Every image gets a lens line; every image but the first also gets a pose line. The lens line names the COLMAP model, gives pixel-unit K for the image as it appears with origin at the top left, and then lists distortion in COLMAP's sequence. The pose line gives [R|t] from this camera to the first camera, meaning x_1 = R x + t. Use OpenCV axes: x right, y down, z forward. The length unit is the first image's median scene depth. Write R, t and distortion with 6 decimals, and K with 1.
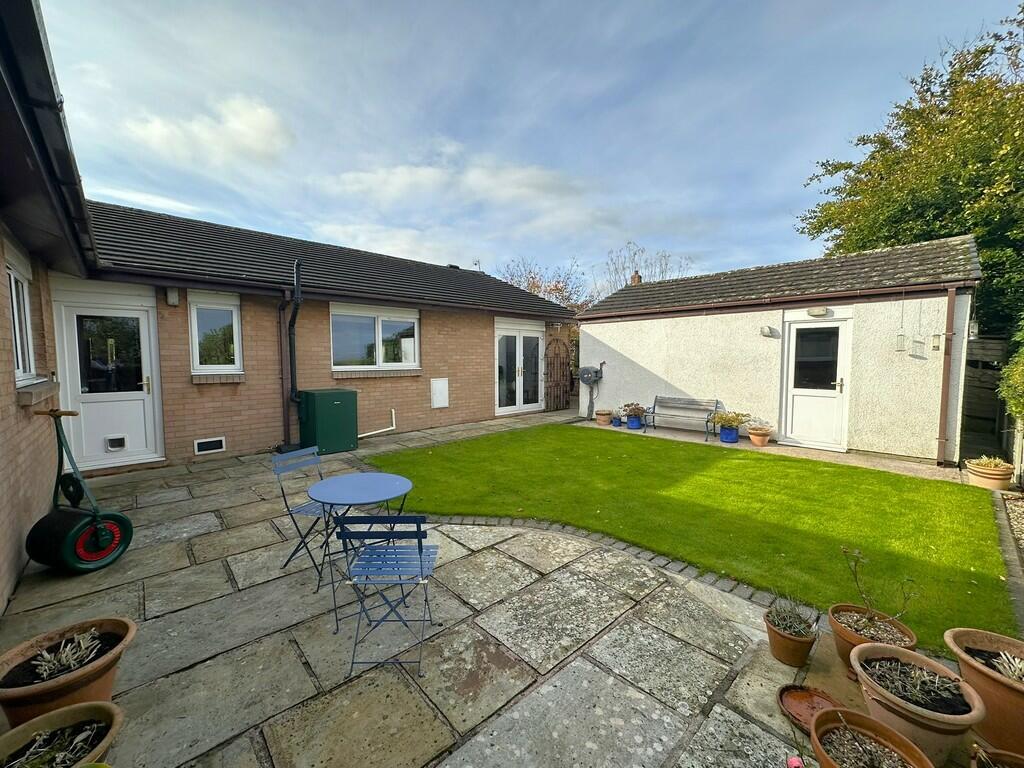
lens RADIAL K [[413.3, 0, 512.0], [0, 413.3, 384.0], [0, 0, 1]] dist [0.000306, 0.000115]
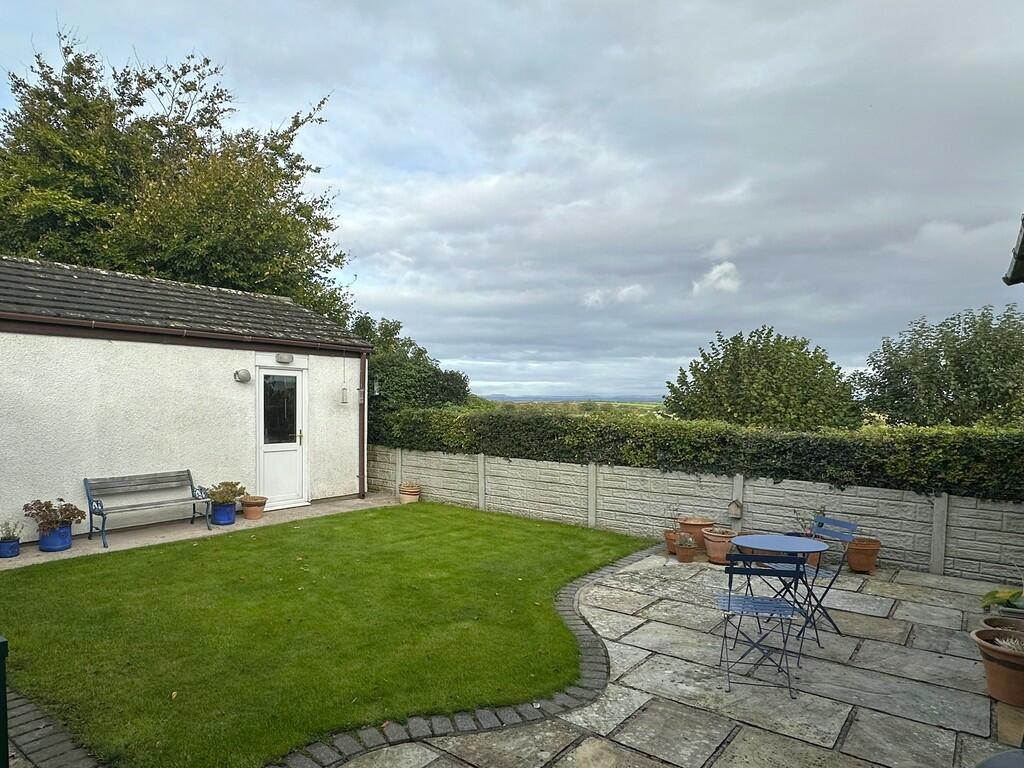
lens RADIAL K [[622.1, 0, 512.0], [0, 622.1, 384.0], [0, 0, 1]] dist [-0.002148, -0.001695]
pose [[-0.174334, 0.028038, 0.984287, -1.014110], [0.051852, 0.998469, -0.019259, -0.092774], [-0.983320, 0.047680, -0.175521, 1.056169]]
